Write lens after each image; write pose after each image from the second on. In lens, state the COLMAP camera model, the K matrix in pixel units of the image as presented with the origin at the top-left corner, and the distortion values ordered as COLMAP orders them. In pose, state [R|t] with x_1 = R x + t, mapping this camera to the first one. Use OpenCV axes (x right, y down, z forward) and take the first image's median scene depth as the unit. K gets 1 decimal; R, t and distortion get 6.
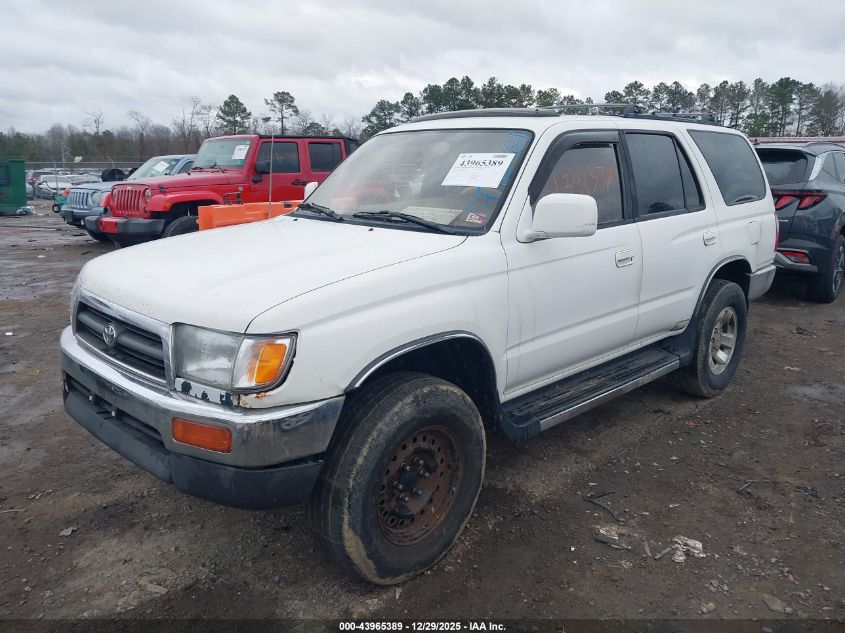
lens RADIAL K [[649.1, 0, 425.6], [0, 649.1, 311.8], [0, 0, 1]] dist [0.000305, -0.002862]
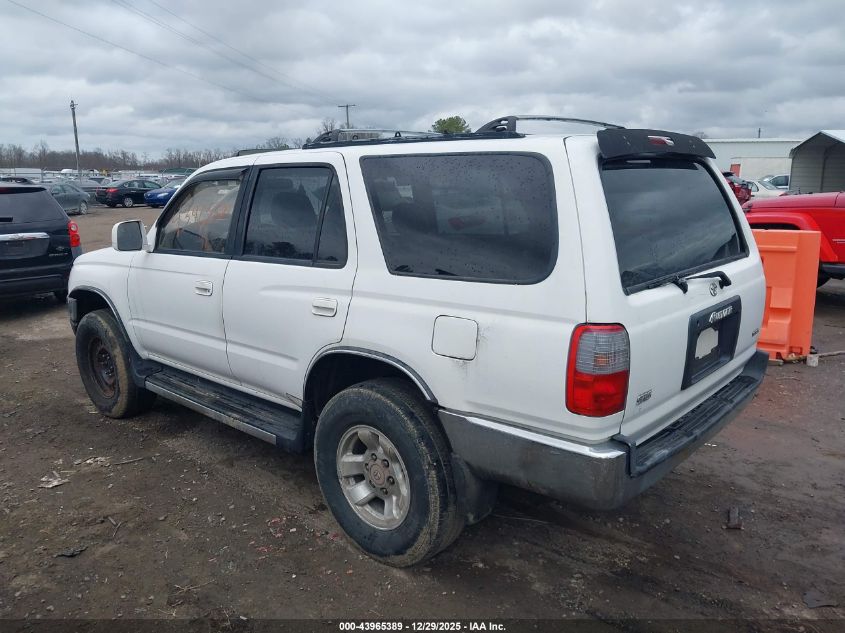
lens RADIAL K [[649.1, 0, 425.6], [0, 649.1, 311.8], [0, 0, 1]] dist [0.000305, -0.002862]
pose [[0.073180, 0.196942, -0.977680, 1.257079], [-0.213211, 0.960734, 0.177569, -0.283949], [0.974262, 0.195457, 0.112296, 1.123953]]
